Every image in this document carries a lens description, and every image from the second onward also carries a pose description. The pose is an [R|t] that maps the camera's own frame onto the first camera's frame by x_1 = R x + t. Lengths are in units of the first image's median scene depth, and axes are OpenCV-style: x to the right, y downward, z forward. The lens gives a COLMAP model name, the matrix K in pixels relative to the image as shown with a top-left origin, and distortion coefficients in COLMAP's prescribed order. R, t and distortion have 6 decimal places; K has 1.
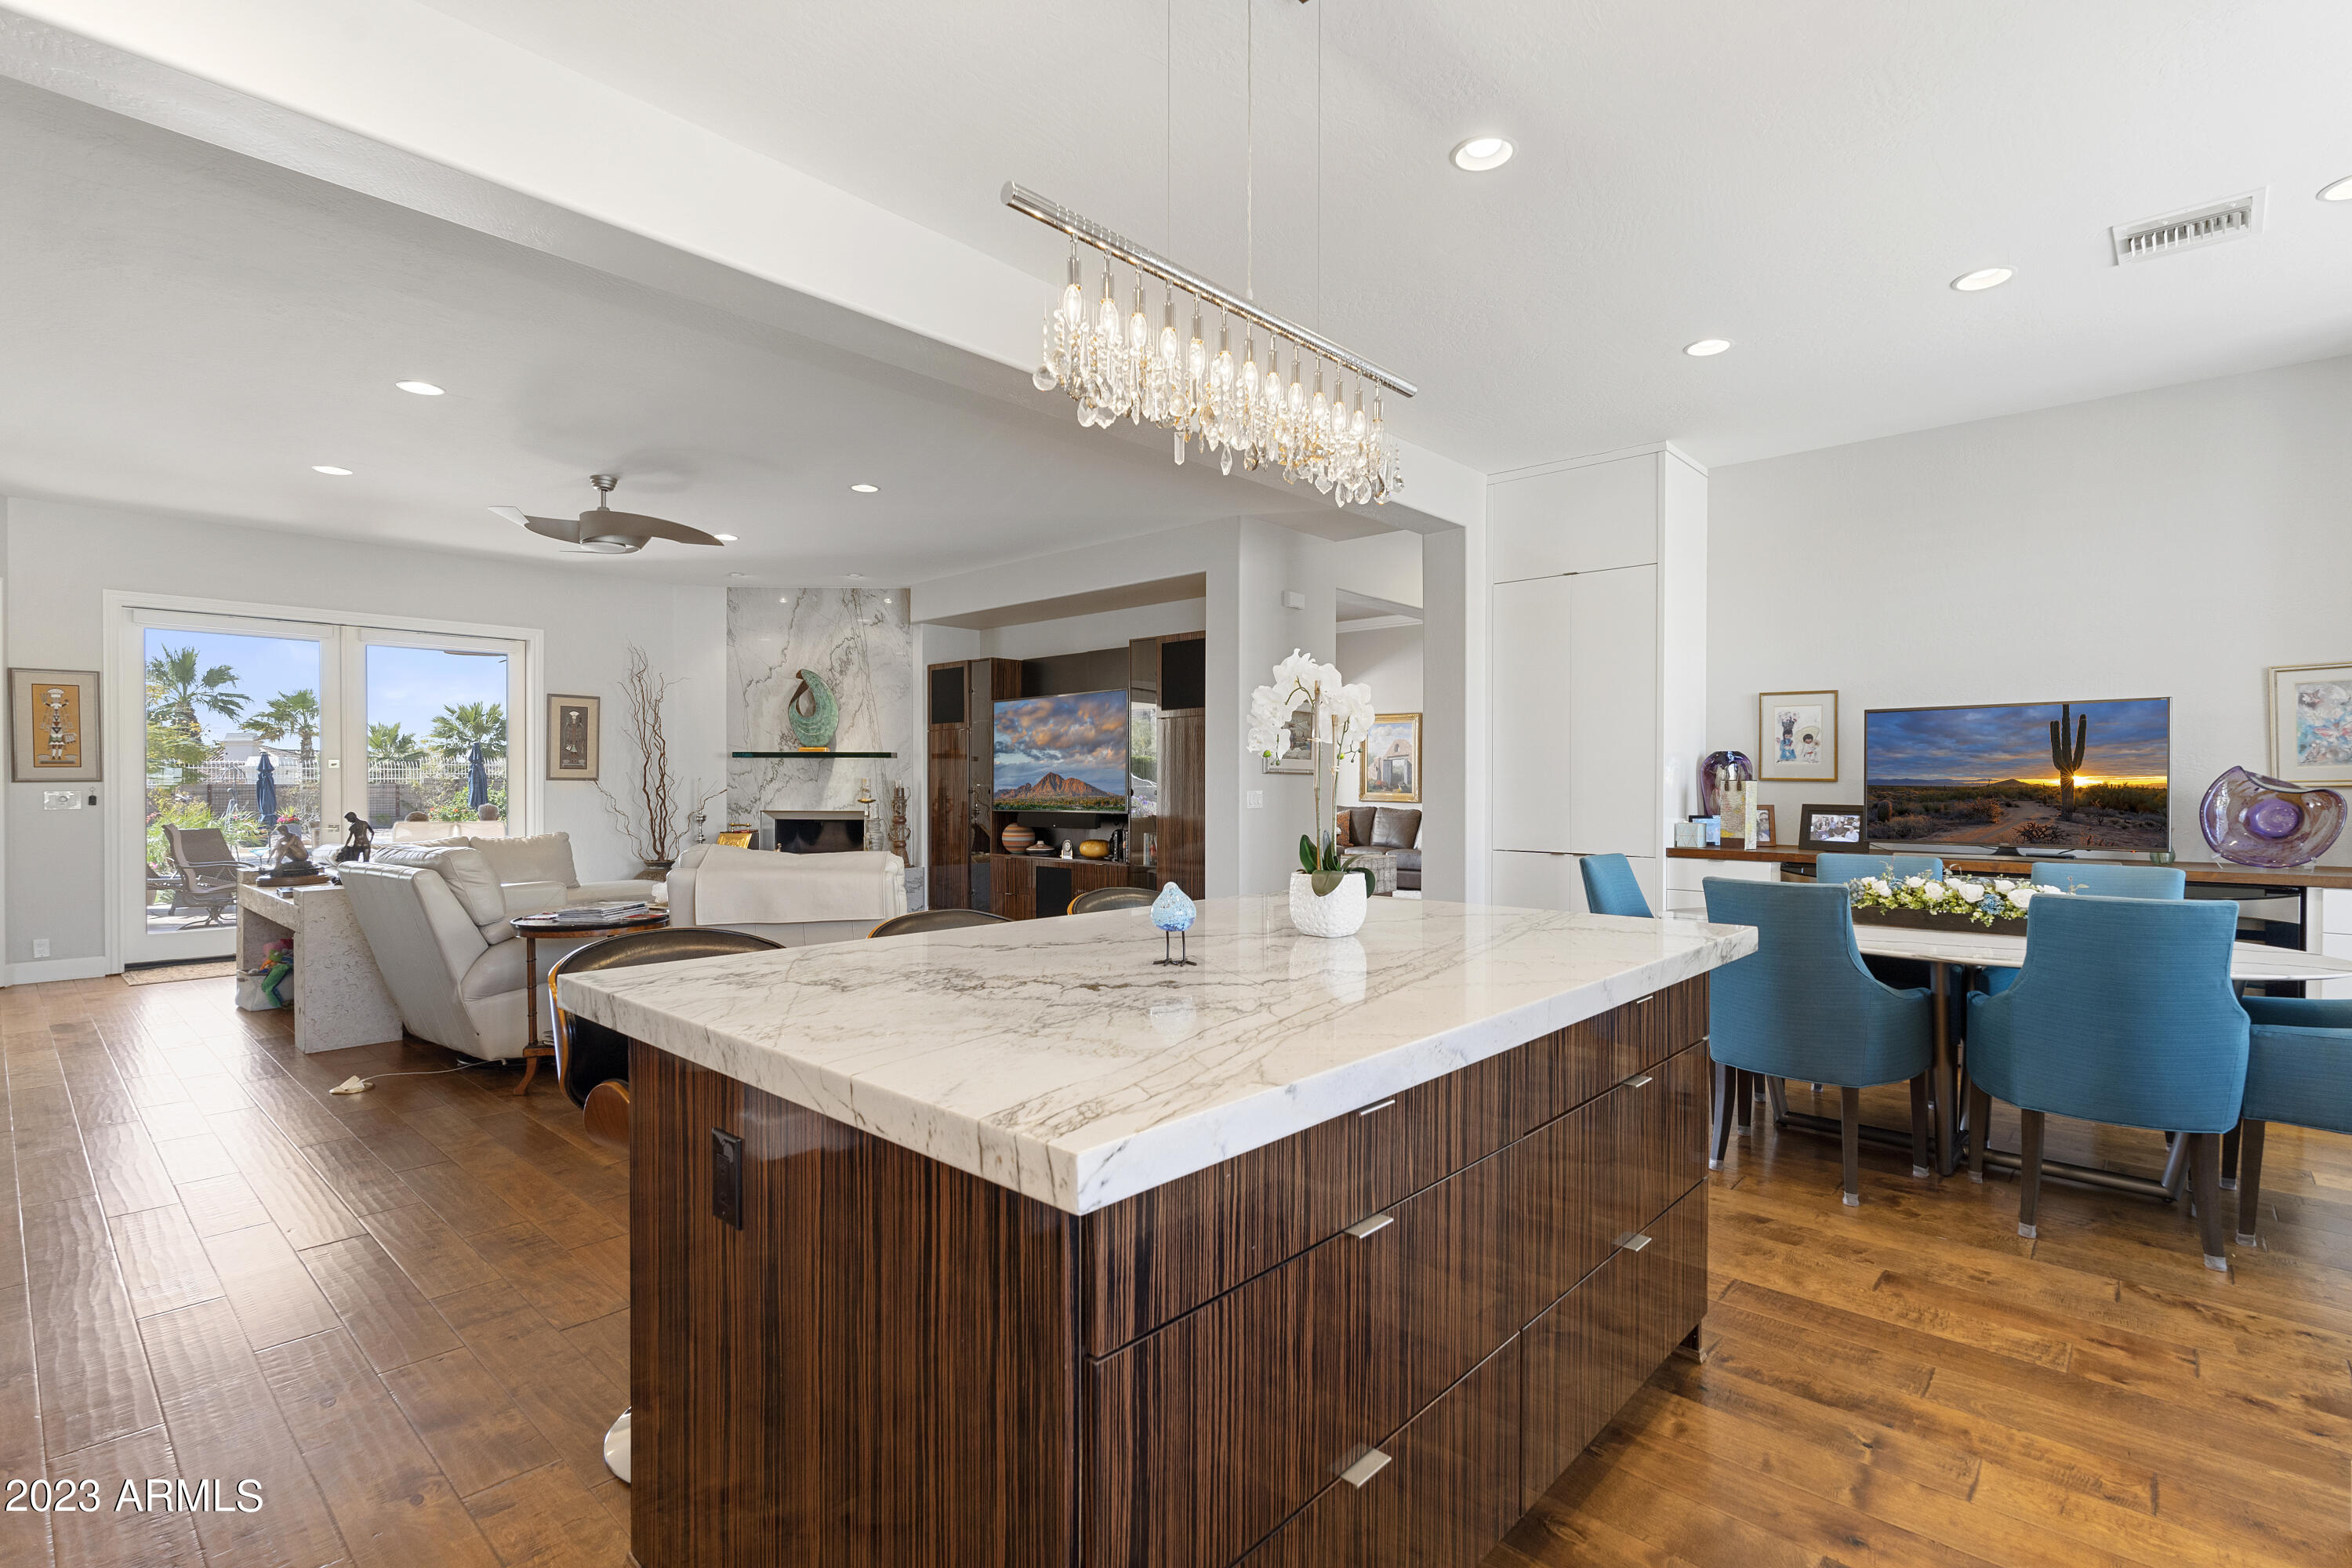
lens RADIAL K [[1108.4, 0, 1176.0], [0, 1108.4, 784.0], [0, 0, 1]] dist [0.000195, -0.000101]
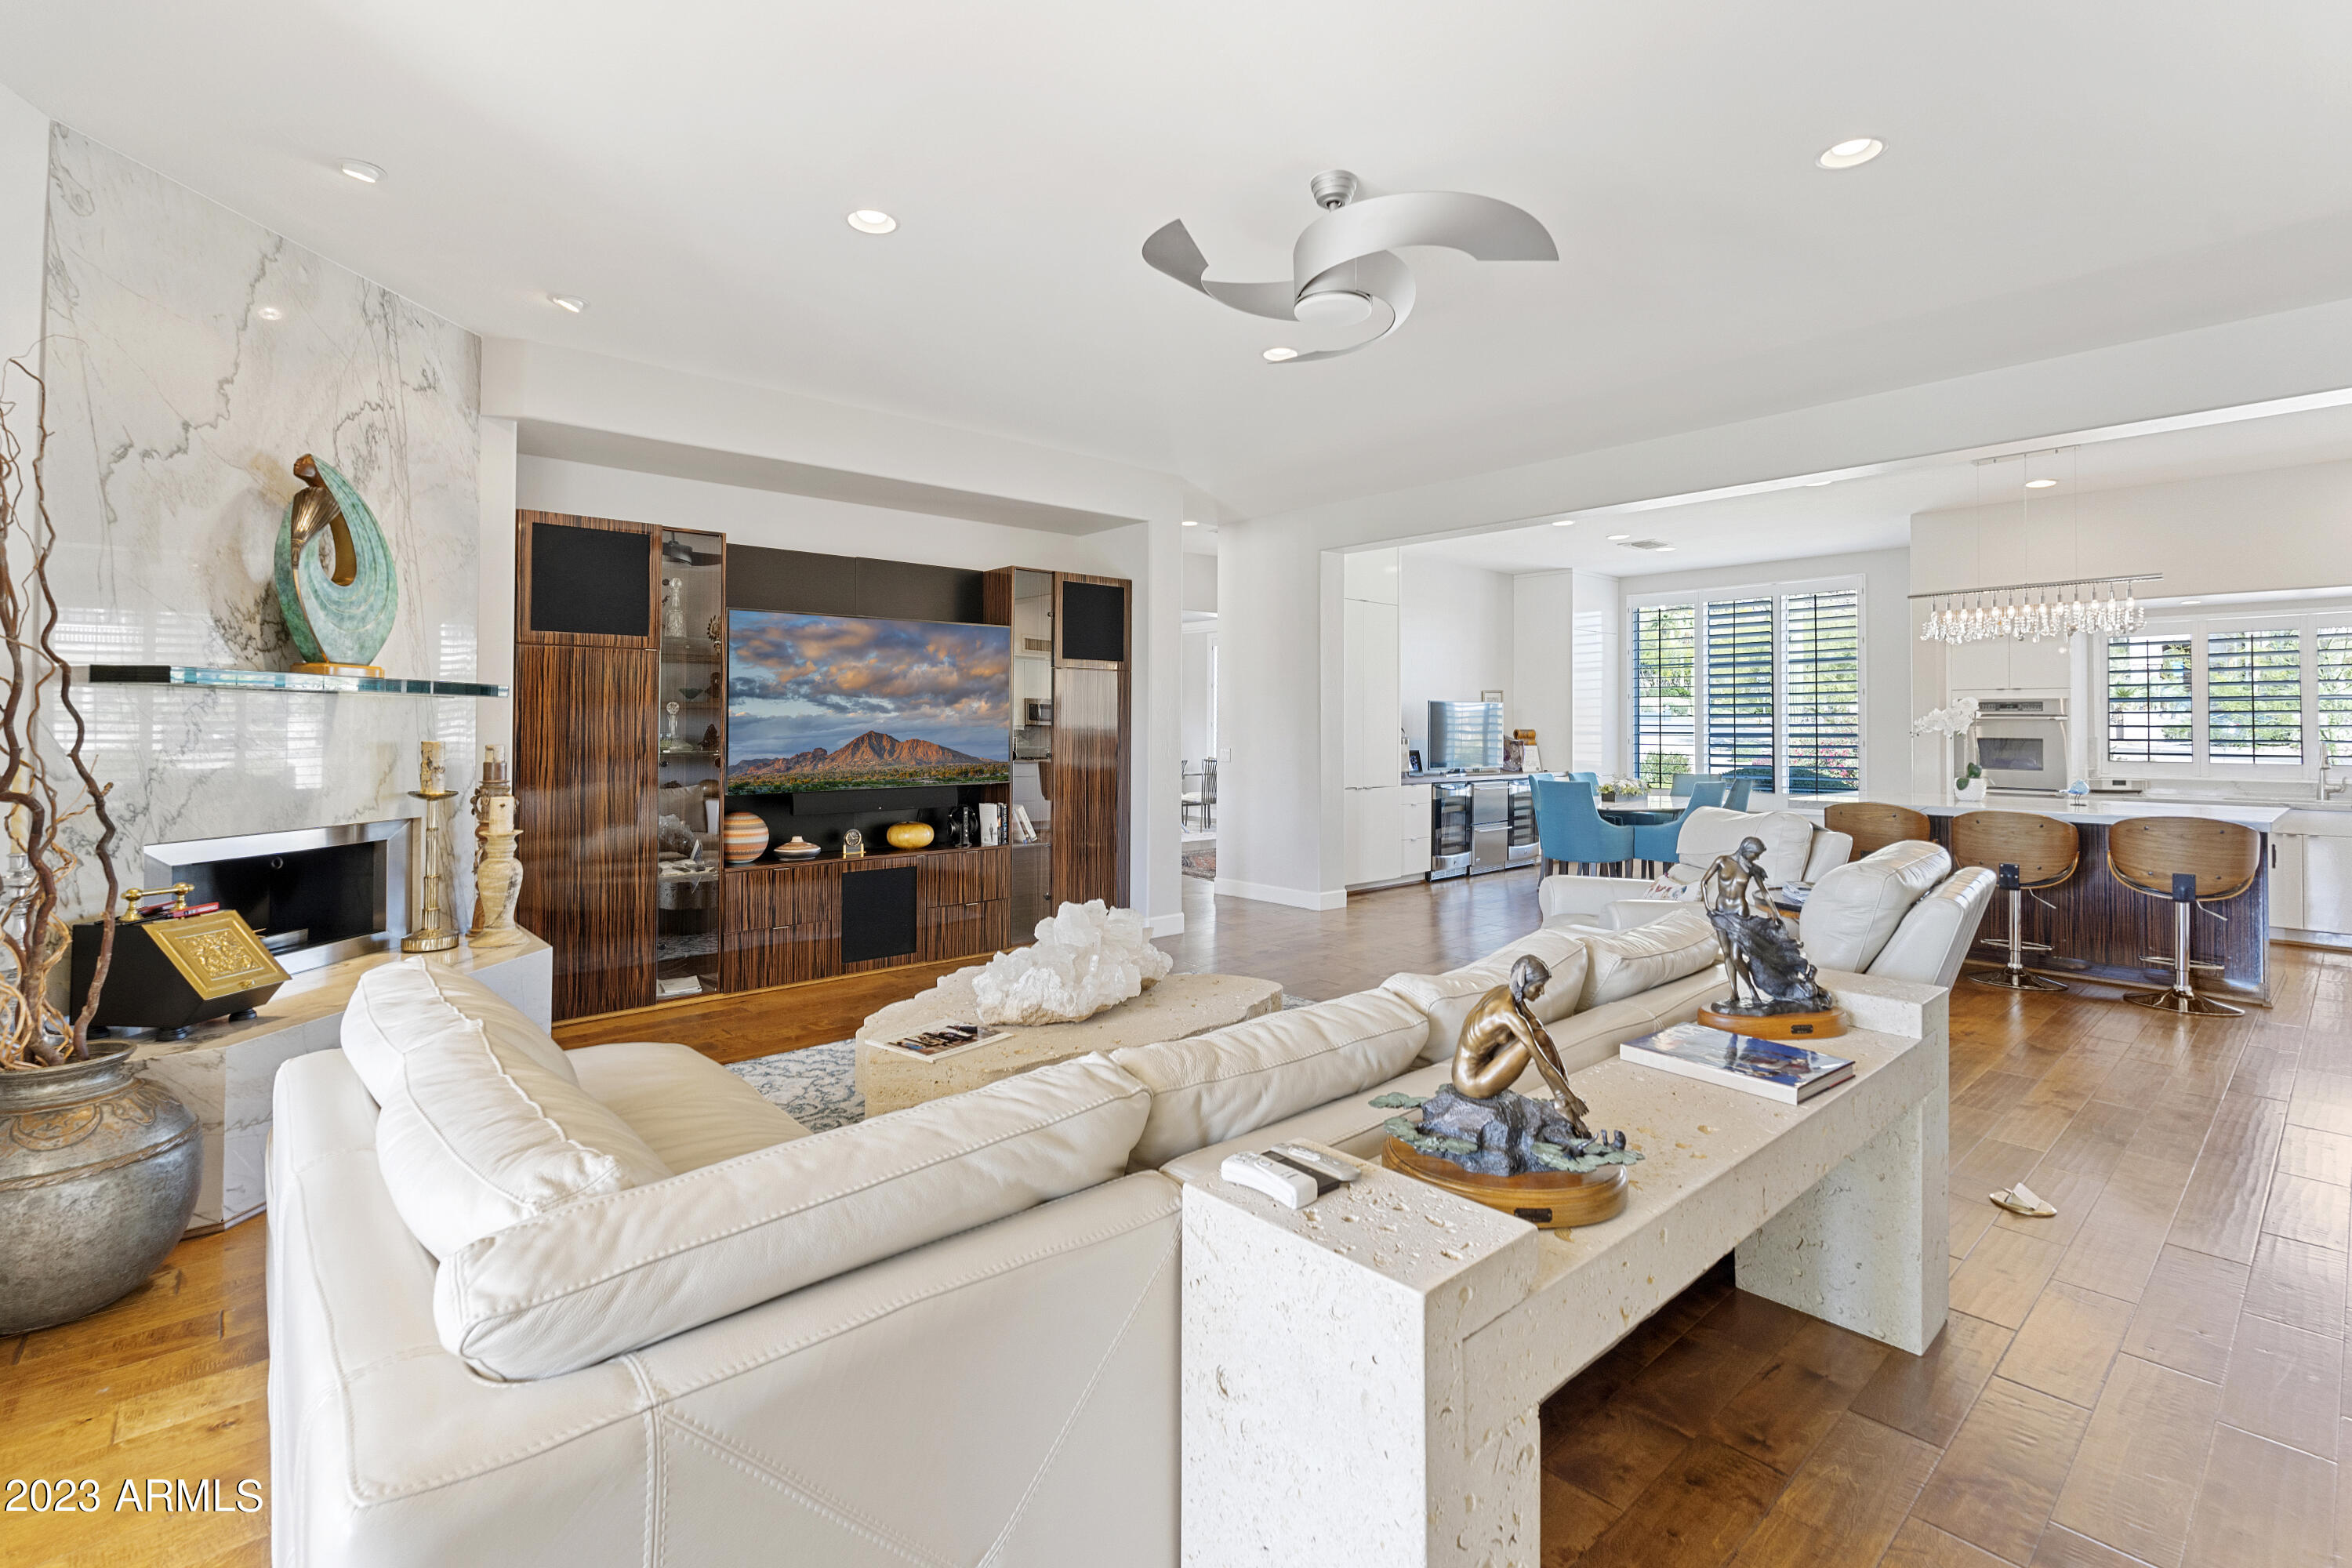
lens RADIAL K [[1076.4, 0, 1178.7], [0, 1076.4, 651.4], [0, 0, 1]] dist [-0.000912, 0.000041]
pose [[0.115607, 0.073669, 0.990559, -0.704727], [0.001646, 0.997230, -0.074357, -0.009393], [-0.993294, 0.010227, 0.115166, 0.708694]]
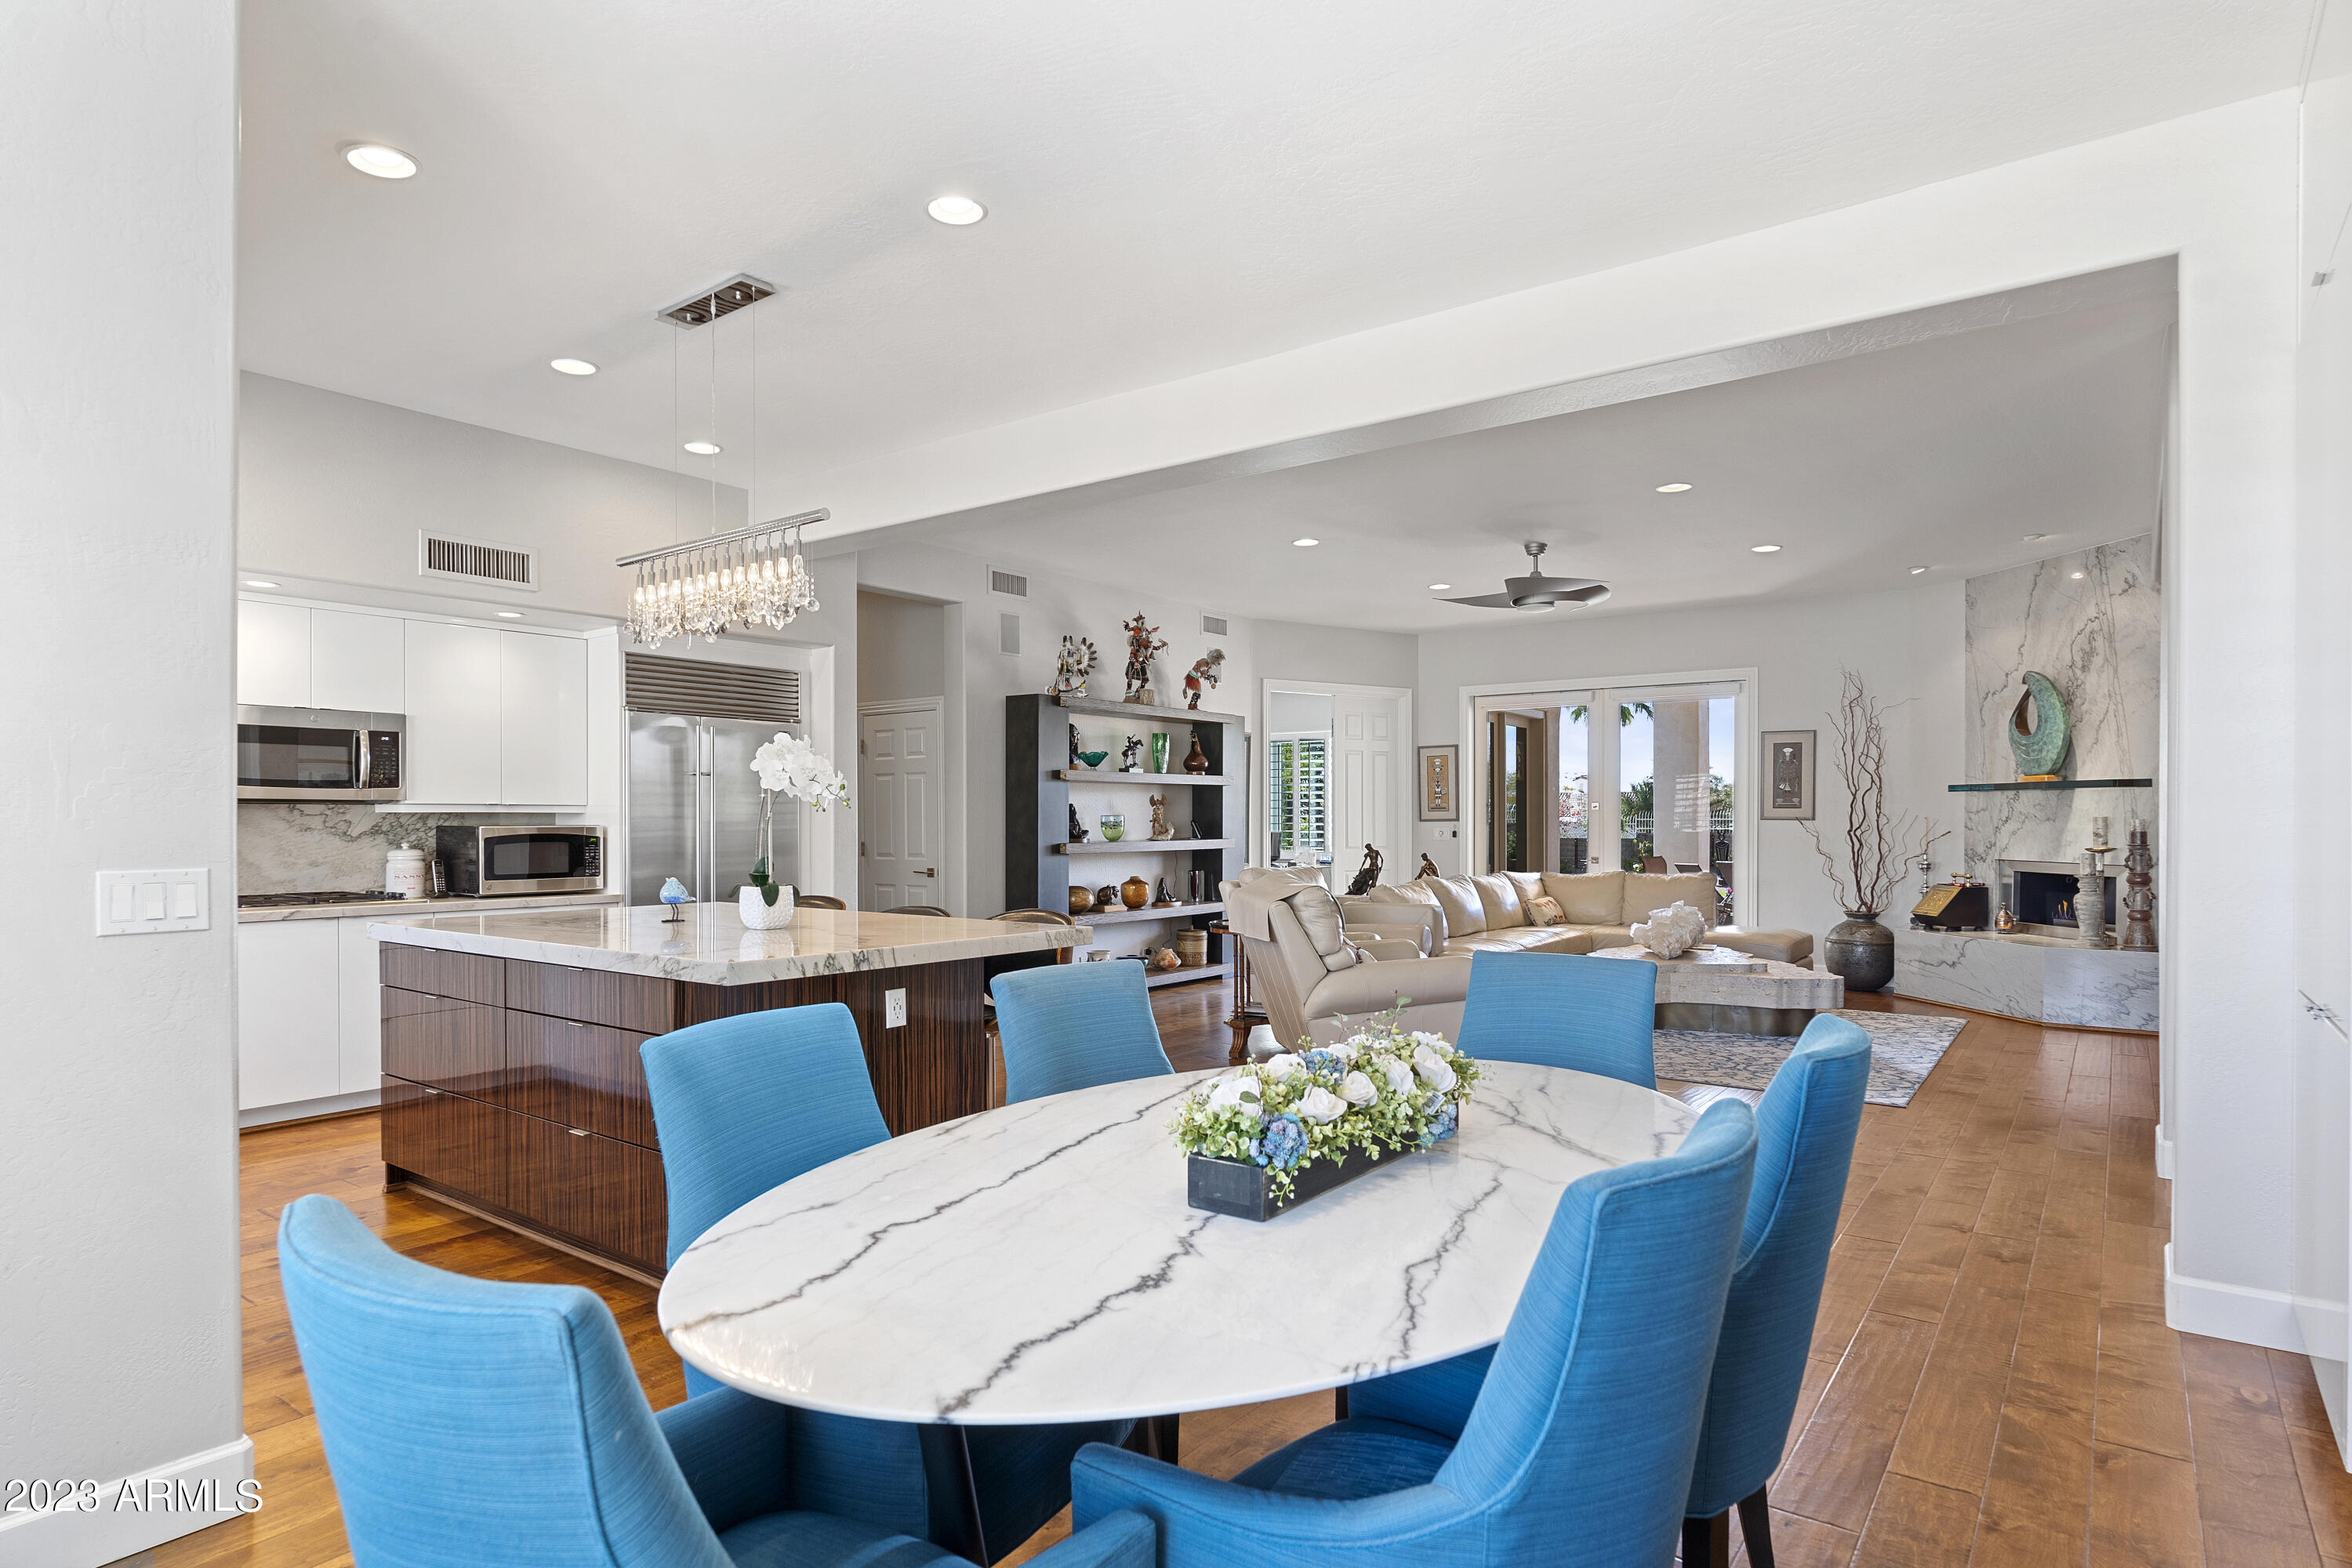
lens RADIAL K [[1256.0, 0, 1179.1], [0, 1256.0, 827.4], [0, 0, 1]] dist [-0.004106, -0.000261]
pose [[0.091504, 0.004509, -0.995794, 0.484094], [-0.004097, 0.999983, 0.004152, 0.000622], [0.995796, 0.003700, 0.091521, 0.376510]]
